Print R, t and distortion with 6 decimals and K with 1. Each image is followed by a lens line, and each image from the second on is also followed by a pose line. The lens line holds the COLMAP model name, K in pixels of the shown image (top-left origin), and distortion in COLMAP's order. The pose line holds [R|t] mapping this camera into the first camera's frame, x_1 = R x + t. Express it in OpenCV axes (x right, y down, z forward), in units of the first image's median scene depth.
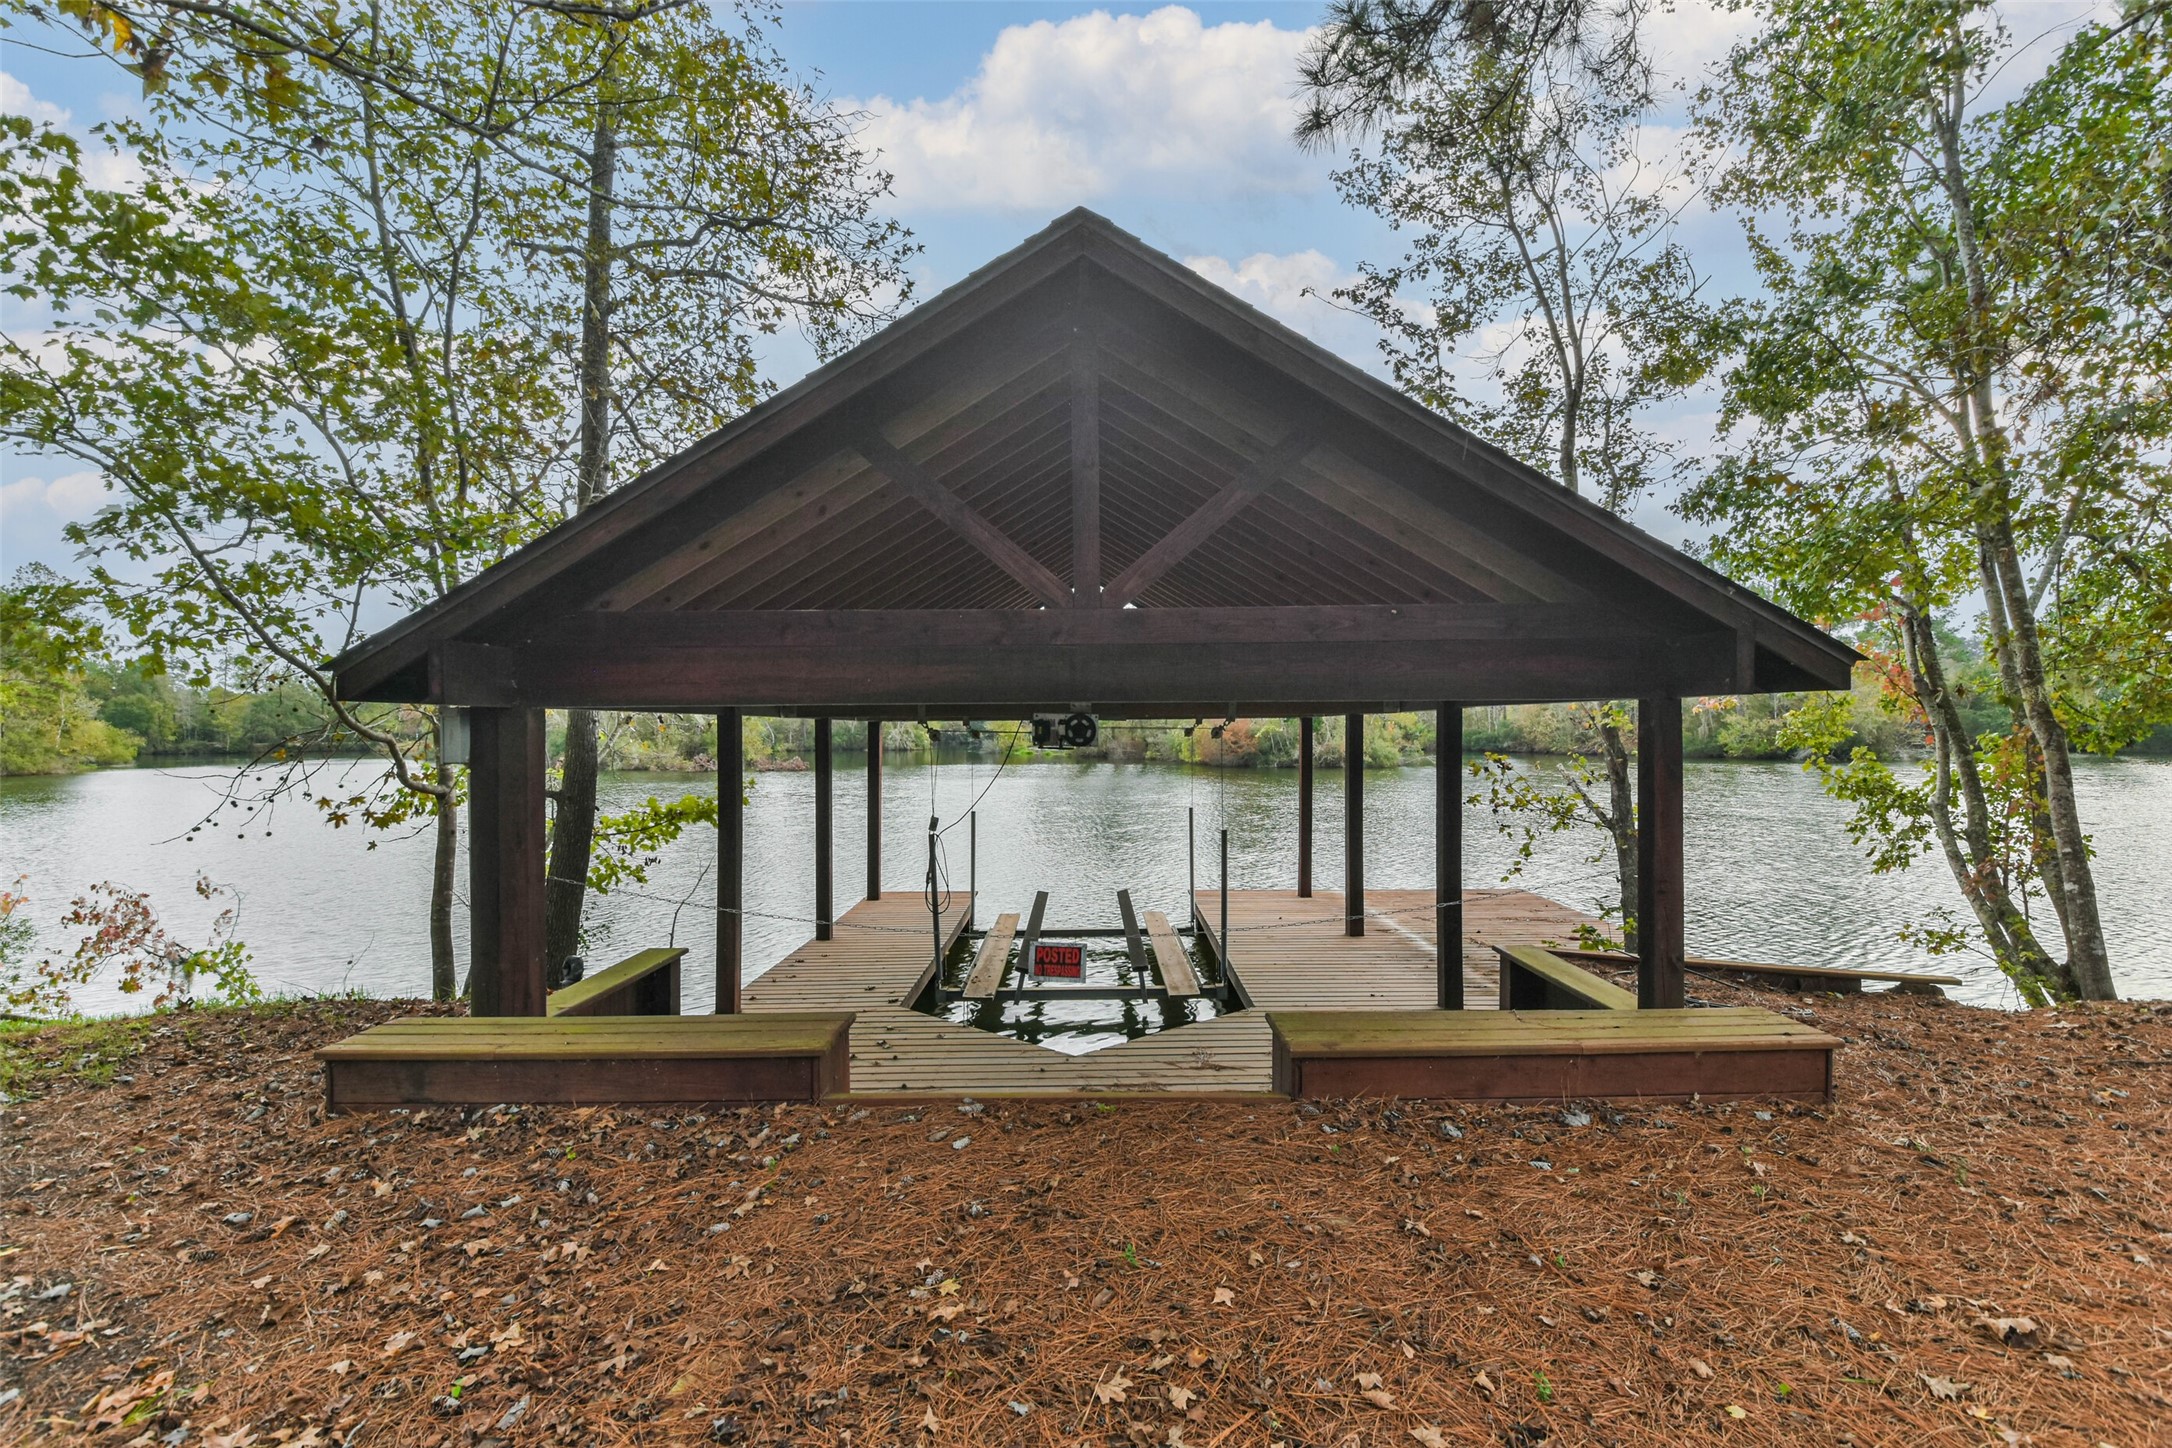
lens RADIAL K [[988.0, 0, 1089.7], [0, 988.0, 728.6], [0, 0, 1]] dist [0.010636, -0.000973]
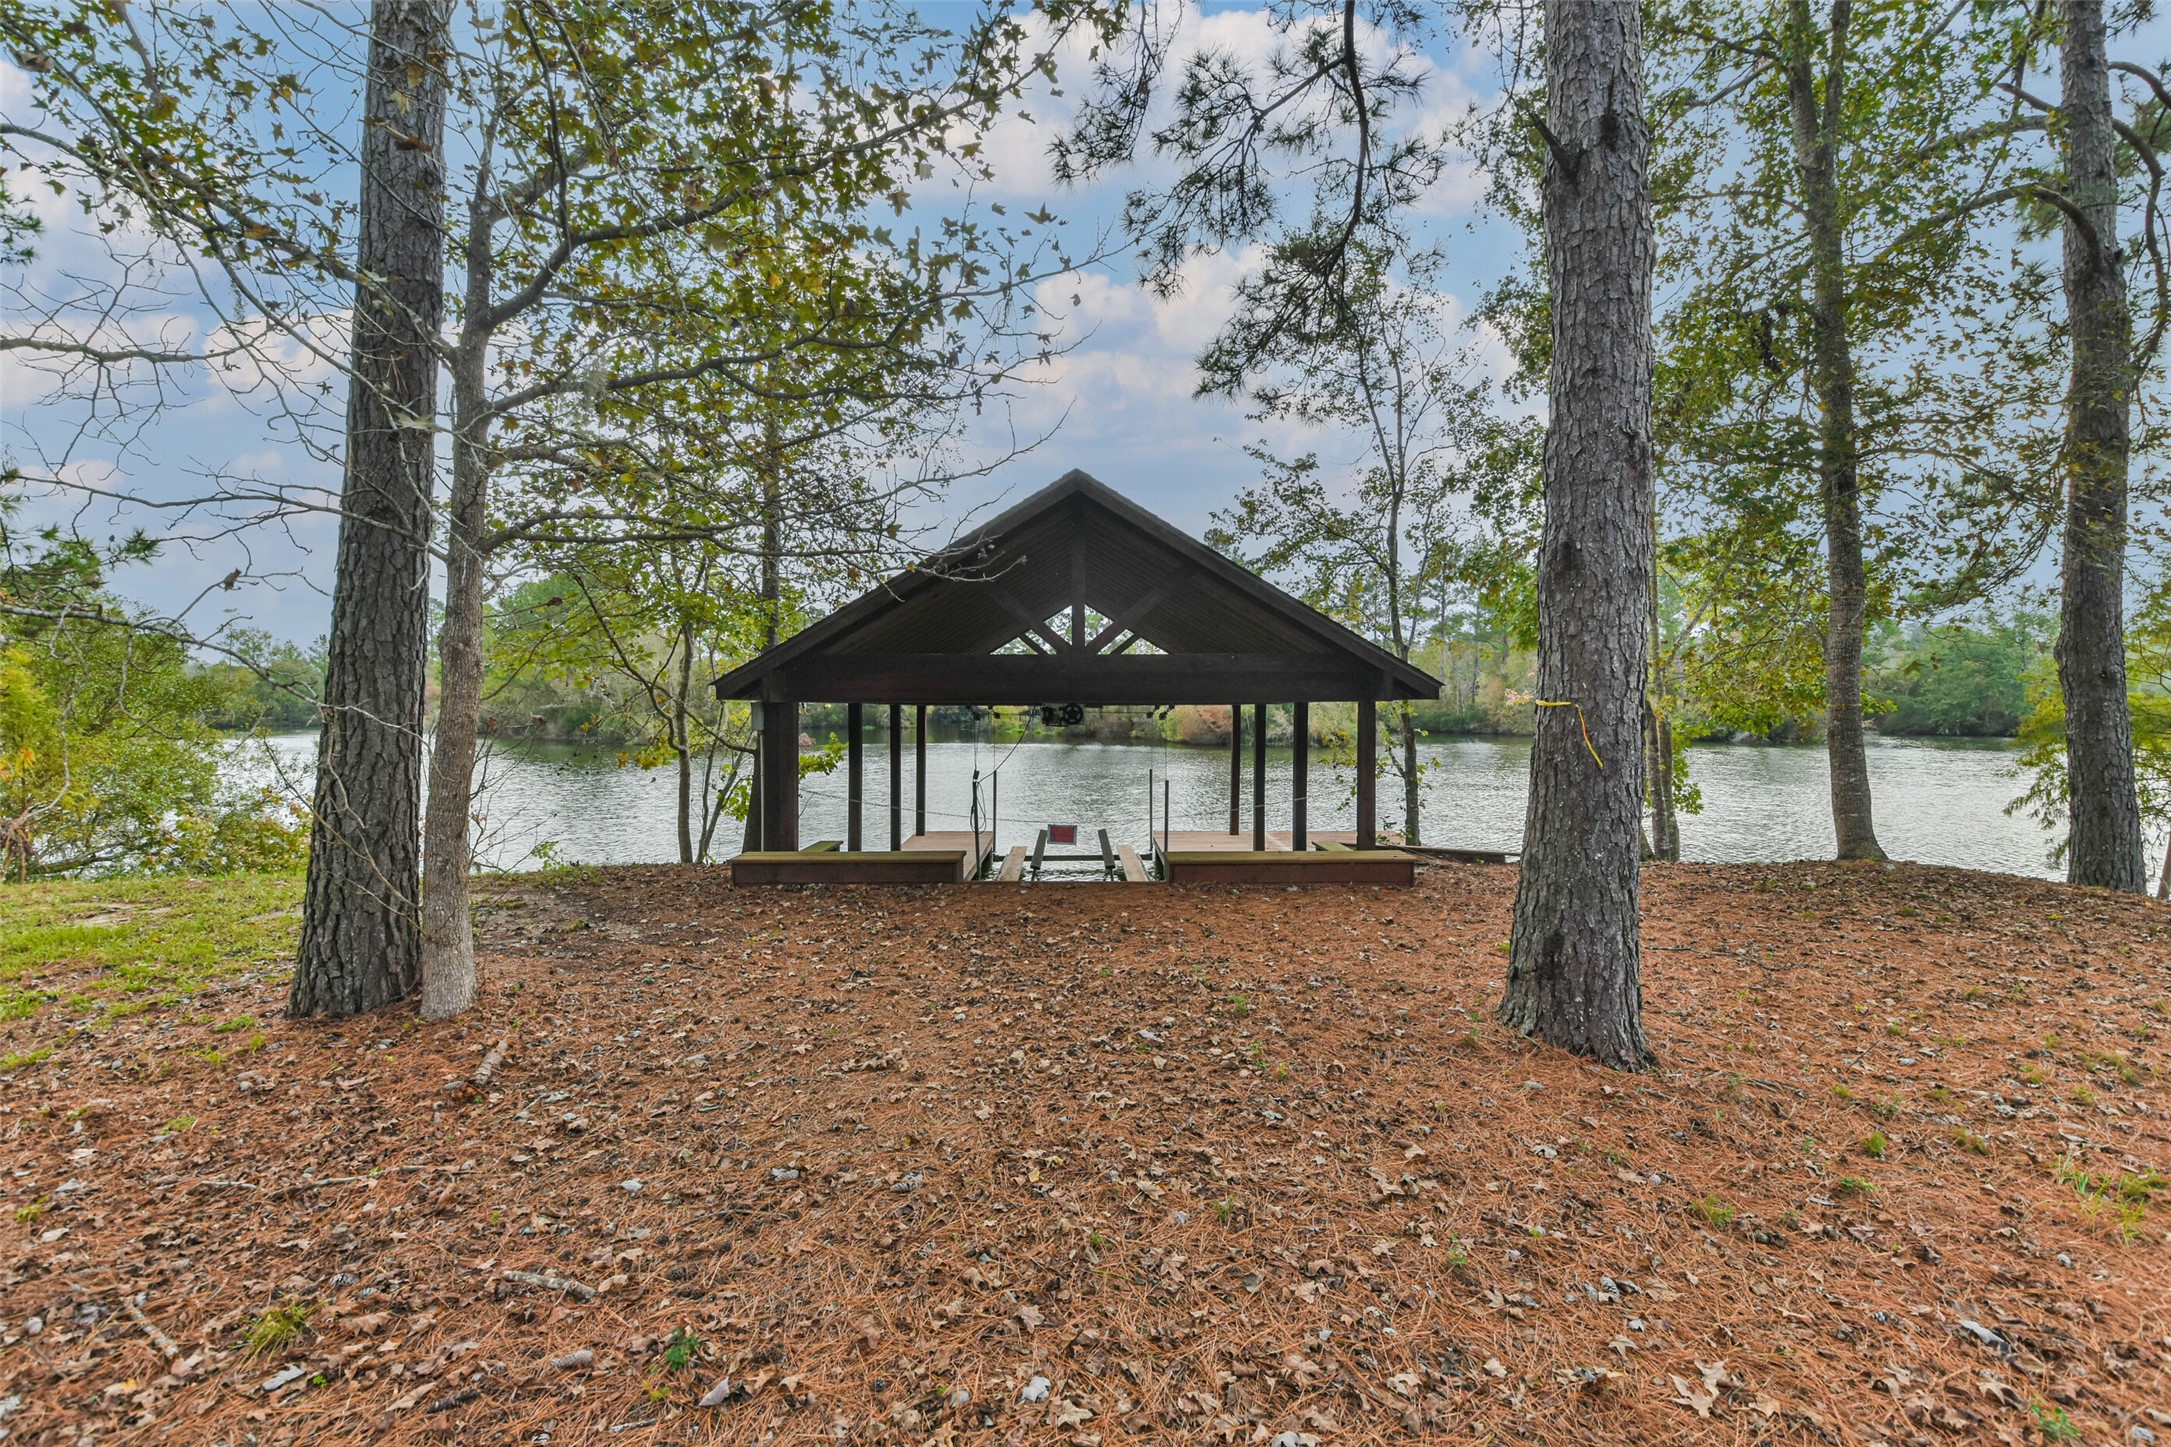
lens RADIAL K [[987.6, 0, 1084.4], [0, 987.6, 719.8], [0, 0, 1]] dist [0.010636, -0.000973]
pose [[0.999962, 0.006064, 0.006315, -0.000992], [-0.006129, 0.999928, 0.010290, -0.004221], [-0.006253, -0.010328, 0.999927, -0.387638]]
